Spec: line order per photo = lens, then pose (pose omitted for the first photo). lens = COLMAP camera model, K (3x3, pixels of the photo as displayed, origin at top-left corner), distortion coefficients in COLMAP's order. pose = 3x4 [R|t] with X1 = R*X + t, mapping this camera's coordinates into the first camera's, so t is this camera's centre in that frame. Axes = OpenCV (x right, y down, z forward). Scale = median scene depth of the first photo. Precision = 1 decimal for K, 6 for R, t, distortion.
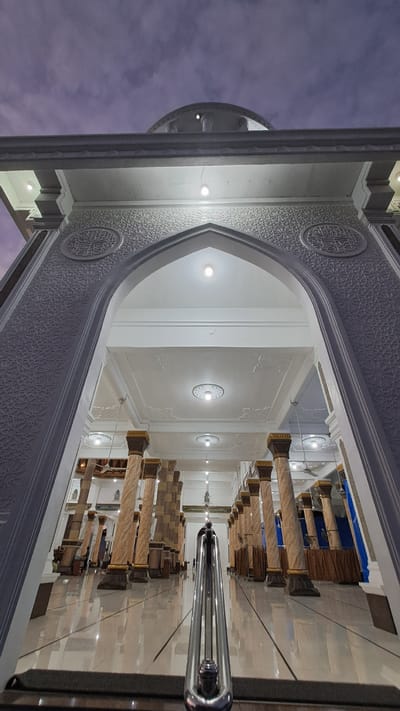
lens RADIAL K [[280.9, 0, 200.0], [0, 280.9, 355.5], [0, 0, 1]] dist [0.000435, 0.000018]
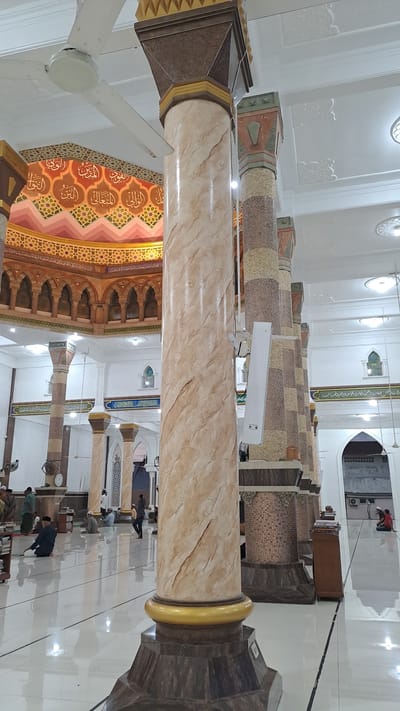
lens RADIAL K [[509.4, 0, 214.2], [0, 509.4, 350.3], [0, 0, 1]] dist [0.062023, -0.078035]
pose [[0.980229, -0.080358, -0.180813, -0.061756], [0.138146, 0.932166, 0.334638, 0.228572], [0.141657, -0.353001, 0.924837, 0.339700]]
